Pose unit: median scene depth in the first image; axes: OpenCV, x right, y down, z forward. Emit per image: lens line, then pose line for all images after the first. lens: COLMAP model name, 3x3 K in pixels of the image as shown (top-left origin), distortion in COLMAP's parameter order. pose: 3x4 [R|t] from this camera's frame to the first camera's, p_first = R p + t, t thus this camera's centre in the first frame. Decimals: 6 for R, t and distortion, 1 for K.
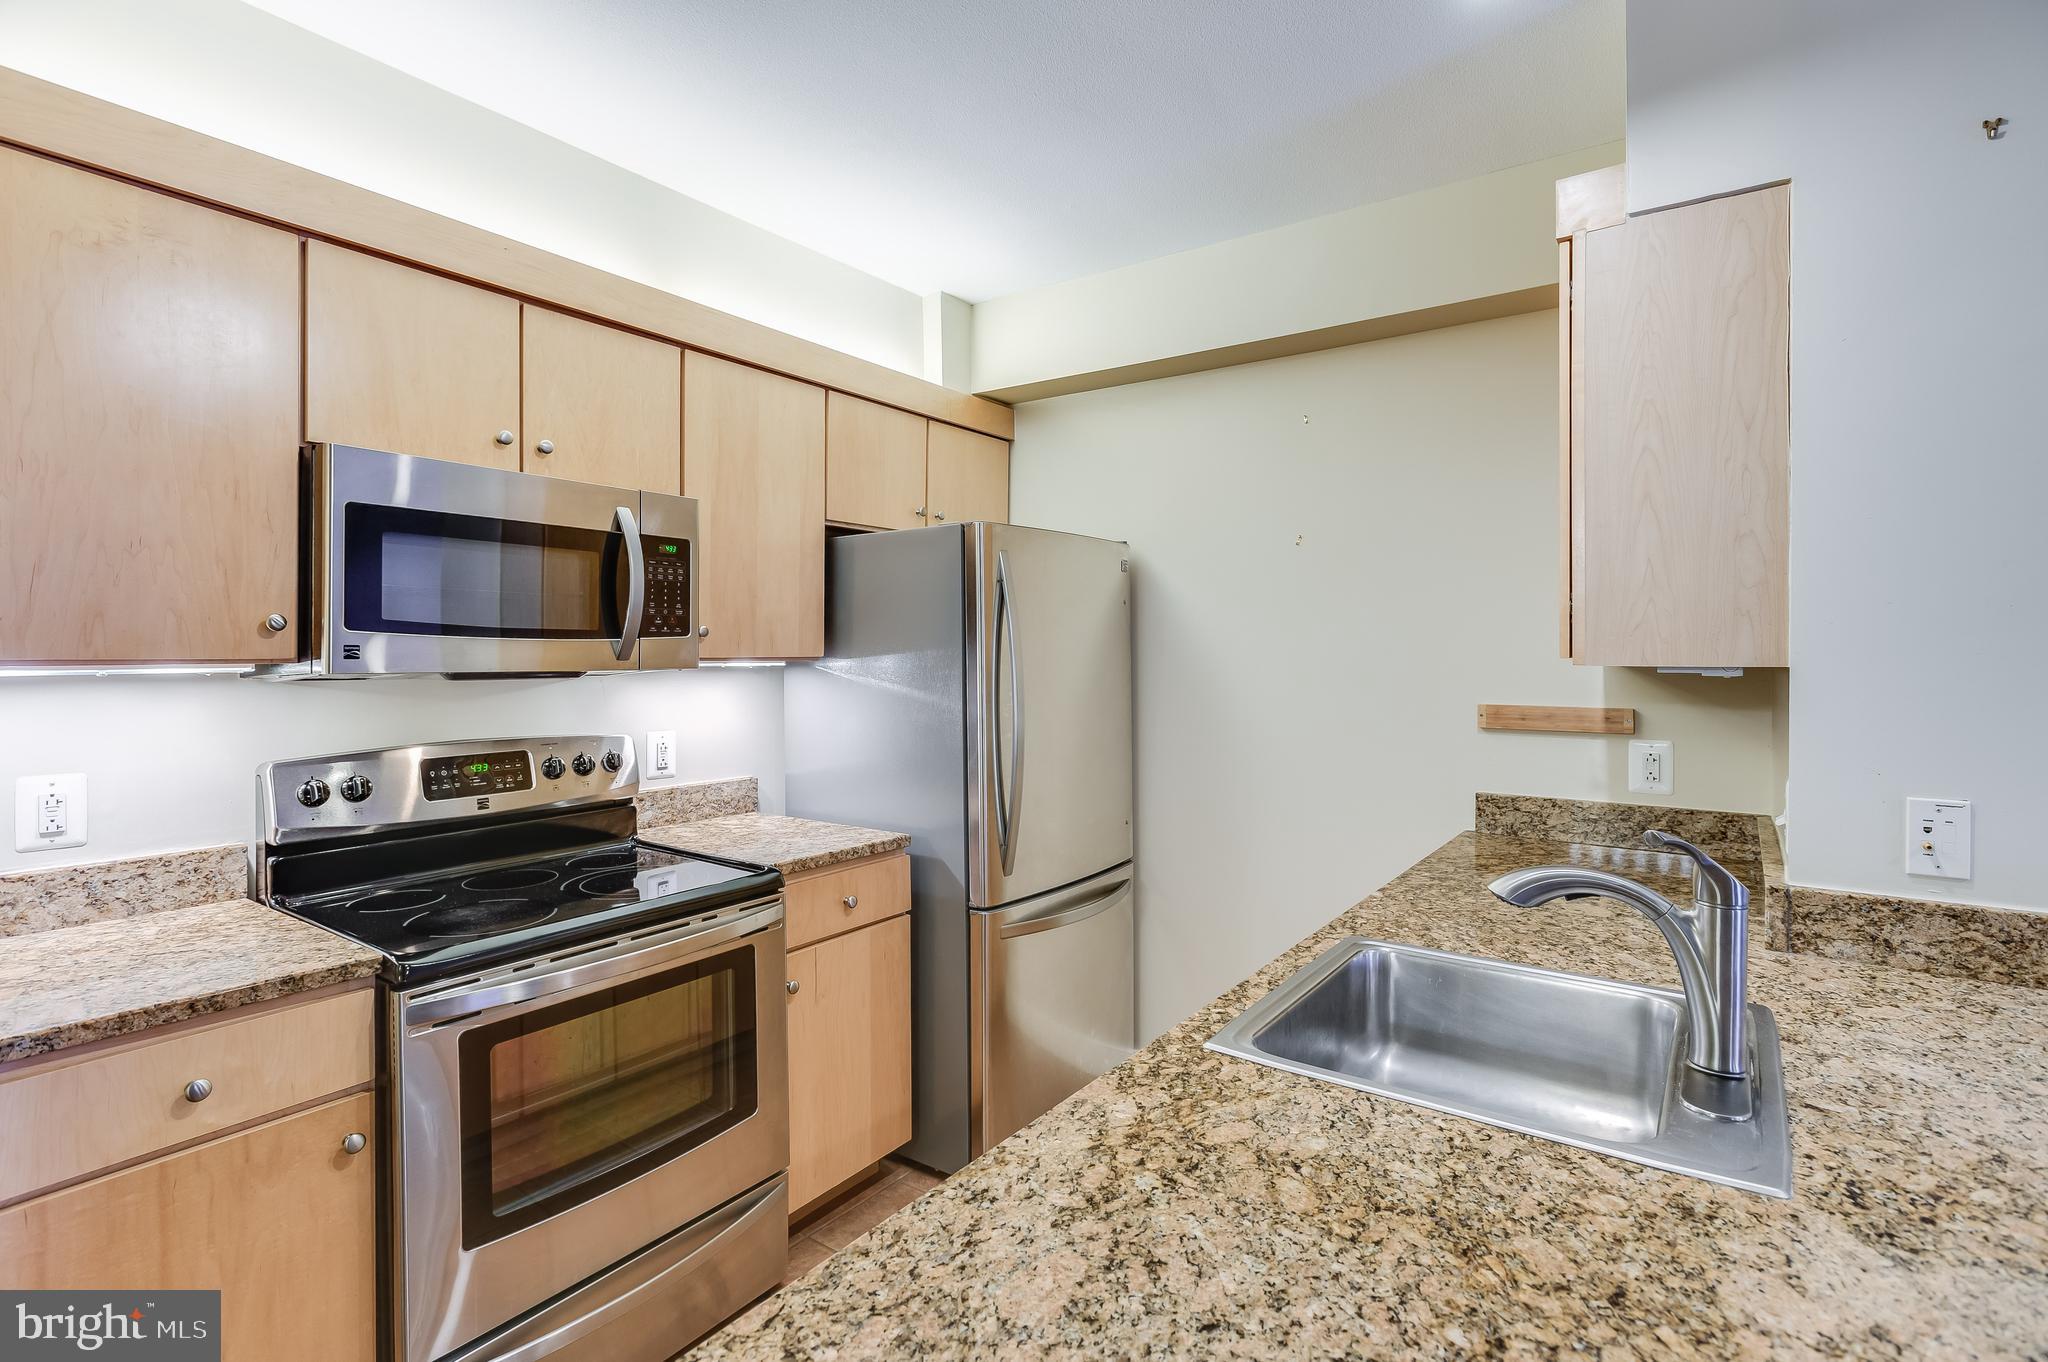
lens RADIAL K [[979.3, 0, 1030.0], [0, 979.3, 653.5], [0, 0, 1]] dist [-0.004286, 0.000339]
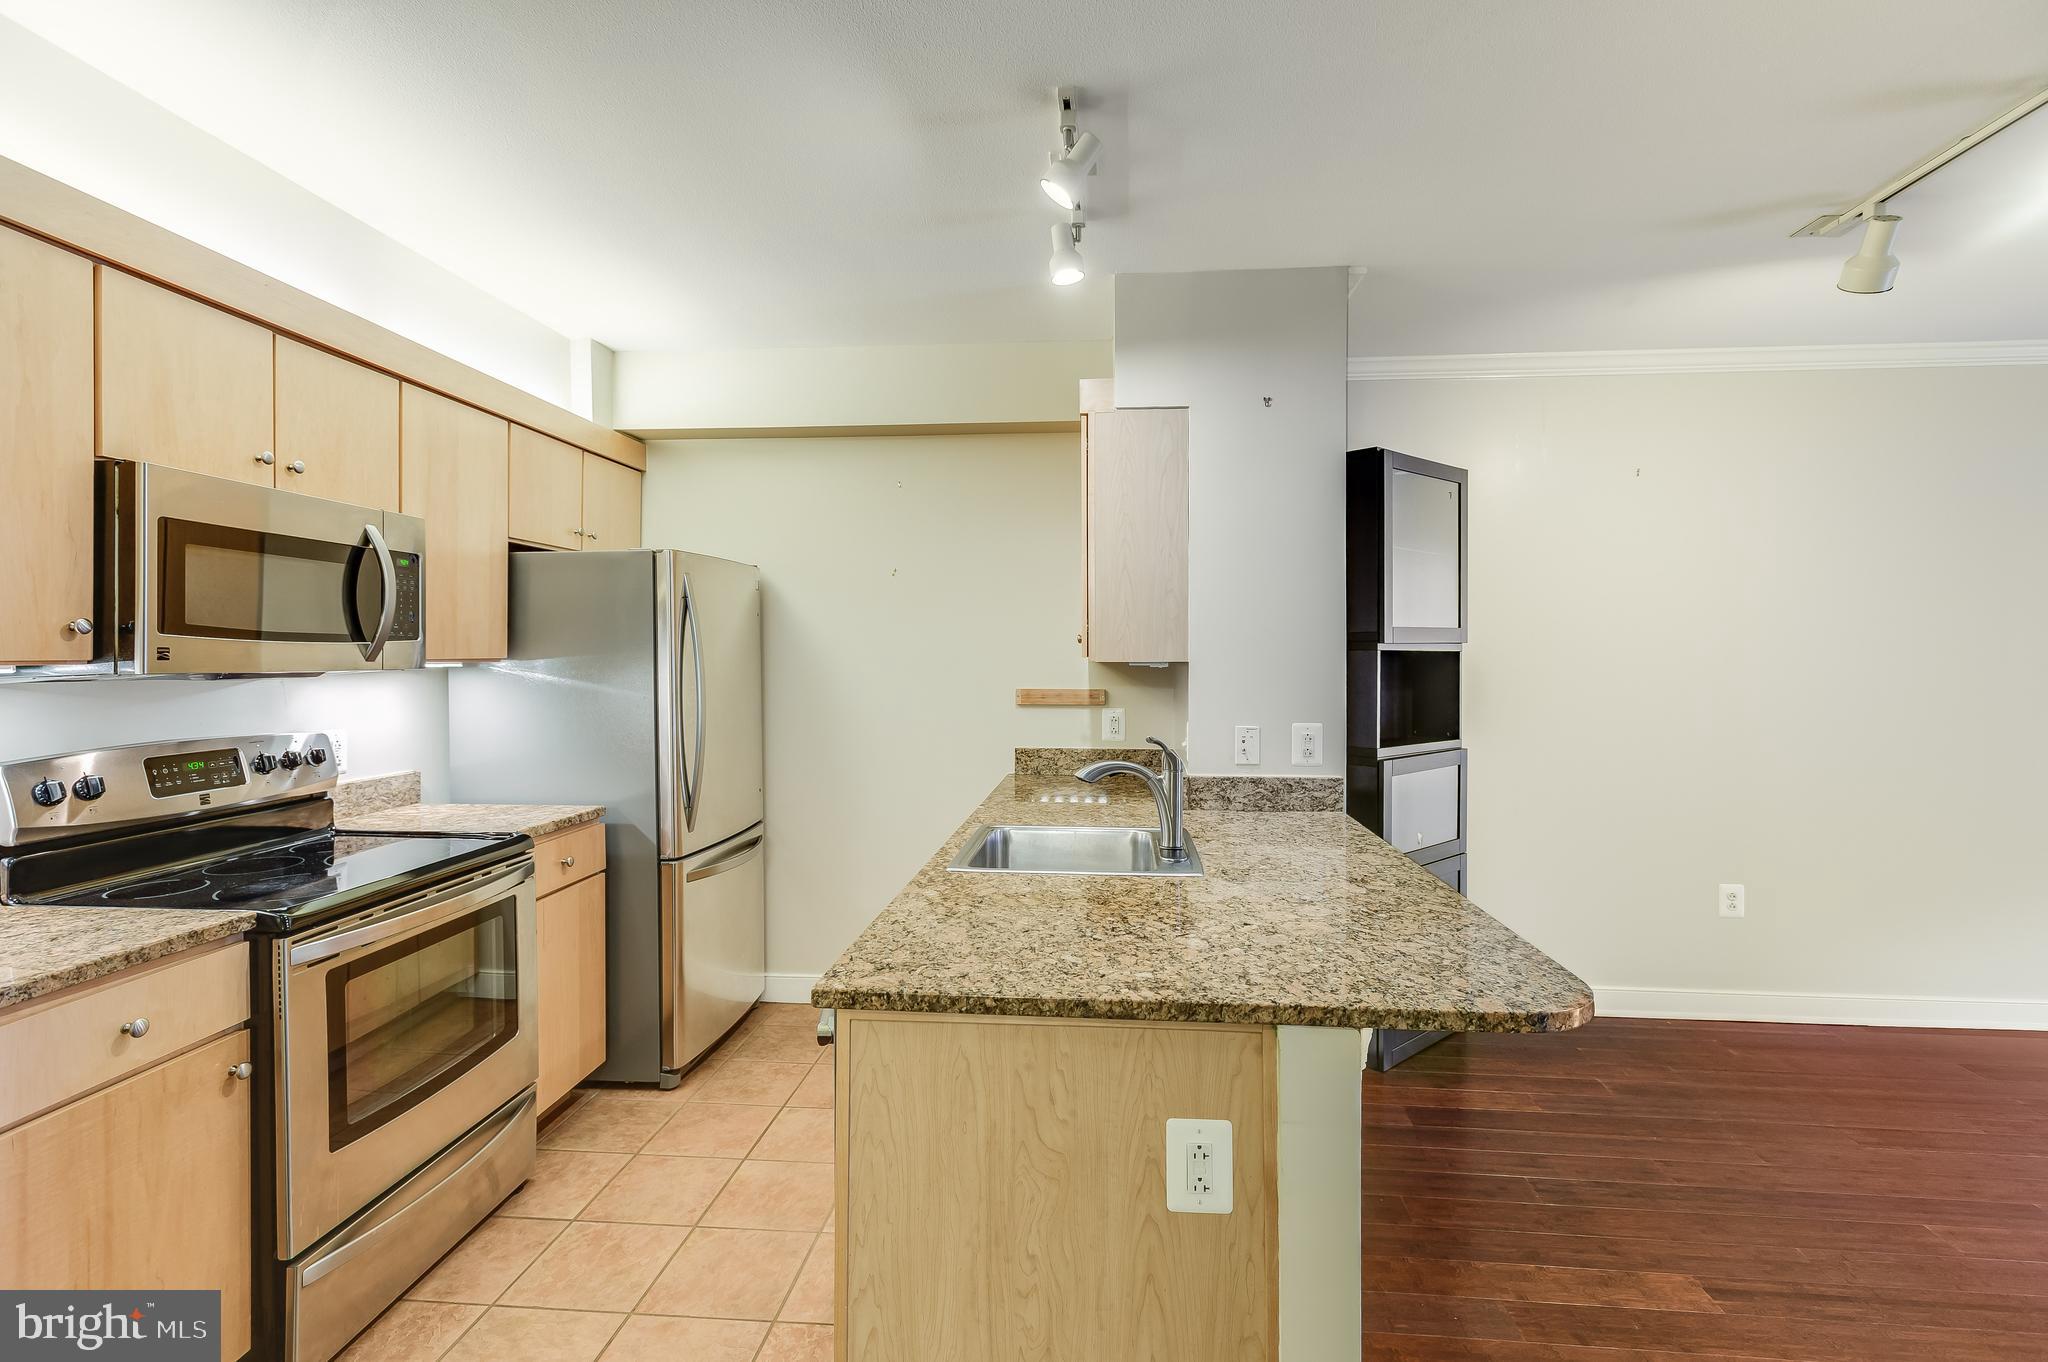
lens RADIAL K [[979.3, 0, 1038.9], [0, 979.3, 649.8], [0, 0, 1]] dist [-0.004286, 0.000339]
pose [[0.855472, 0.002719, 0.517841, -0.350373], [0.000762, 0.999979, -0.006510, 0.001883], [-0.517848, 0.005963, 0.855452, -0.367190]]
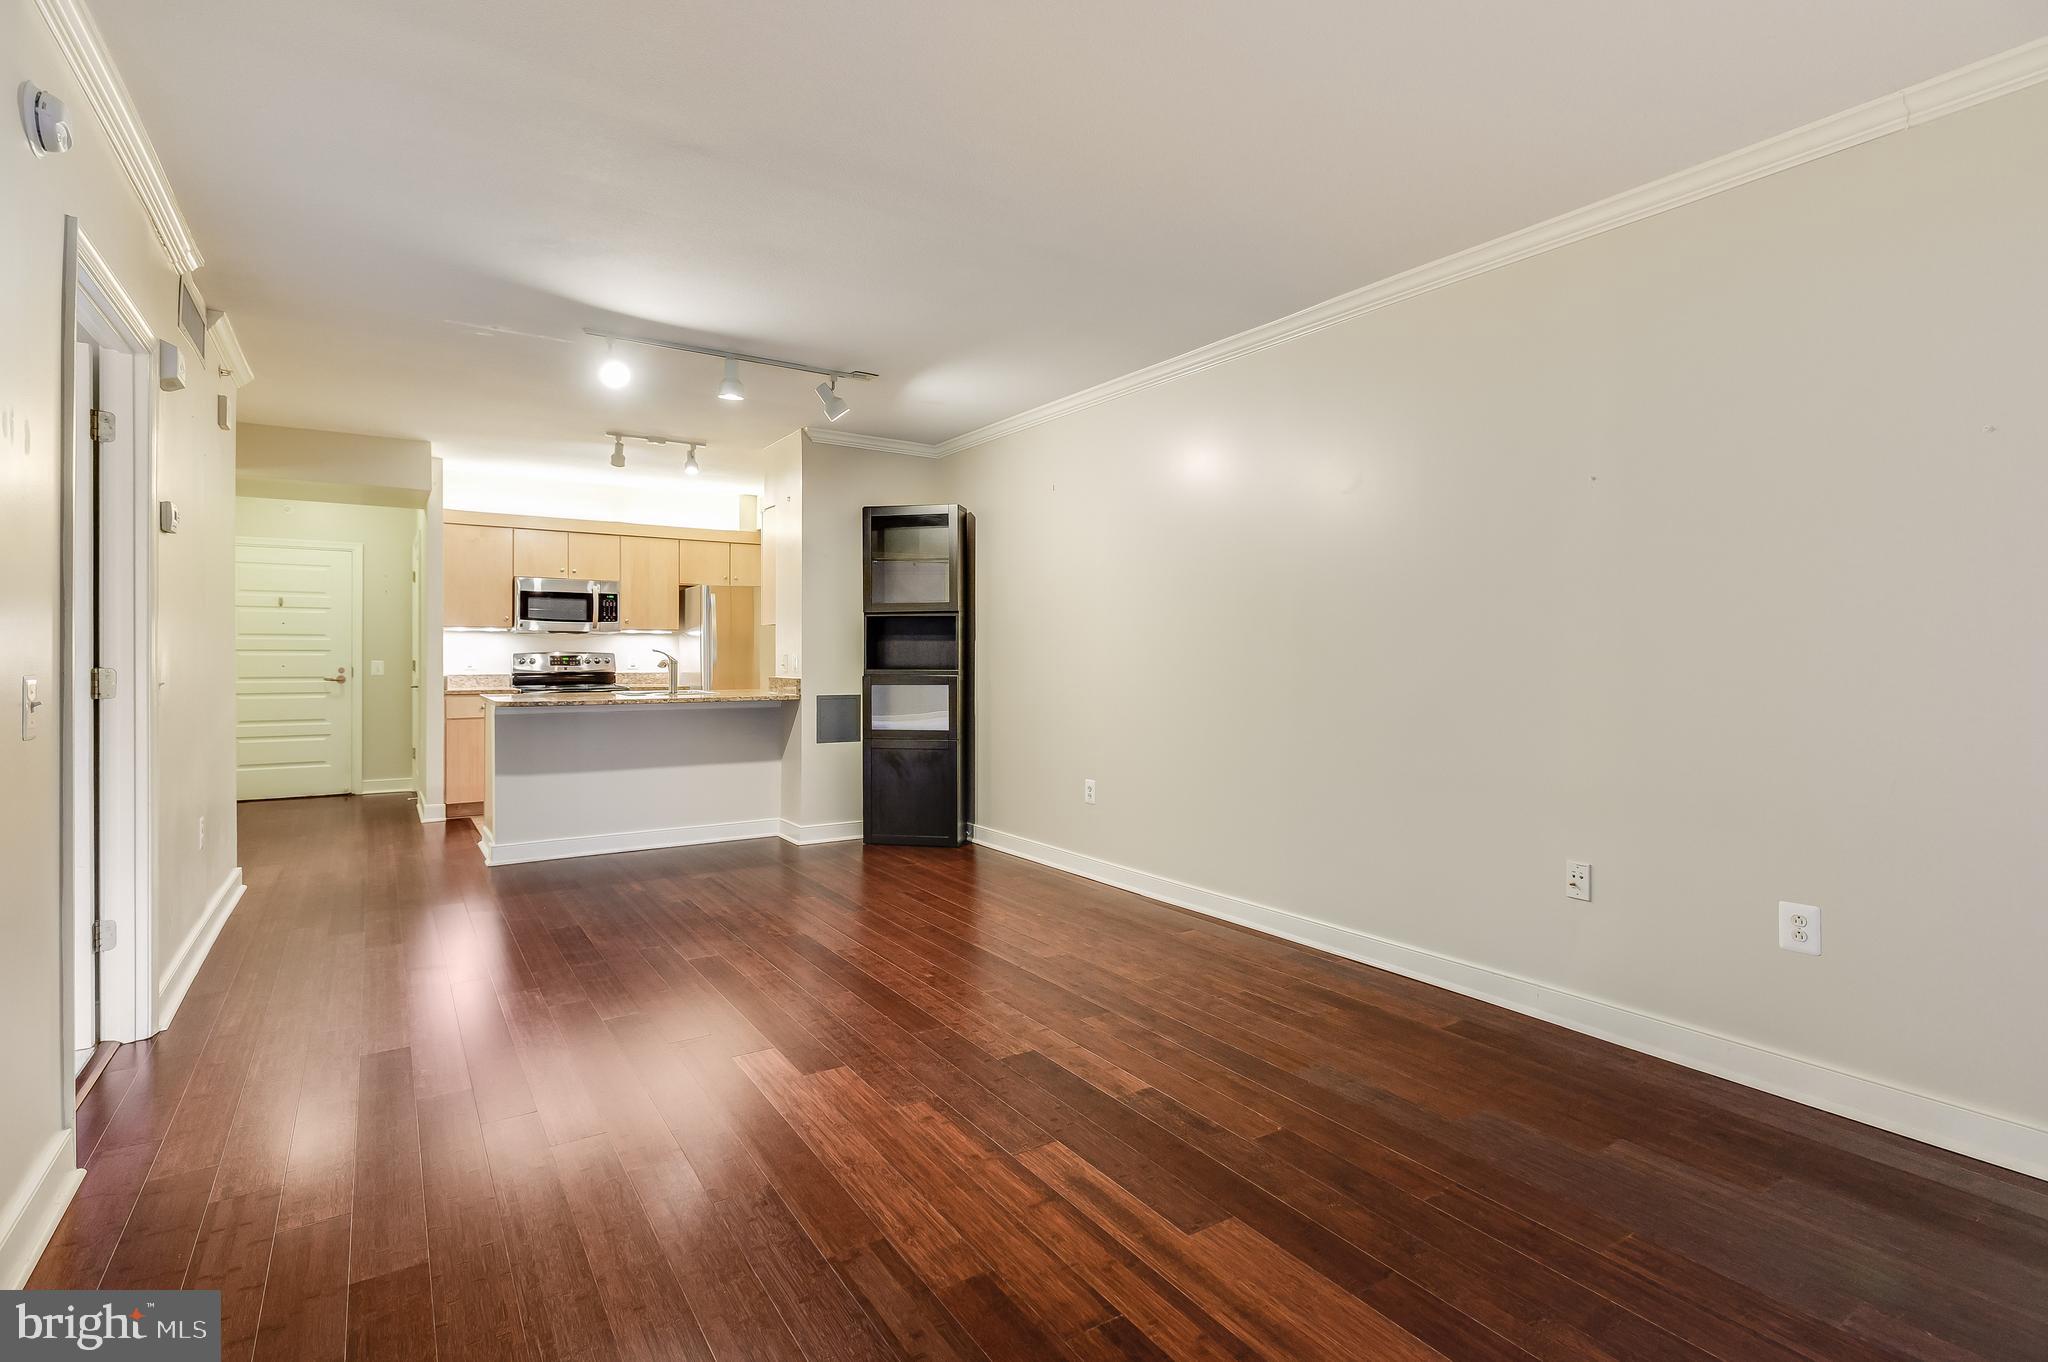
lens RADIAL K [[979.3, 0, 1035.4], [0, 979.3, 664.2], [0, 0, 1]] dist [-0.004286, 0.000339]
pose [[0.939060, -0.000115, -0.343753, 2.422234], [0.001147, 0.999995, 0.002797, 0.134367], [0.343751, -0.003020, 0.939056, -1.888026]]
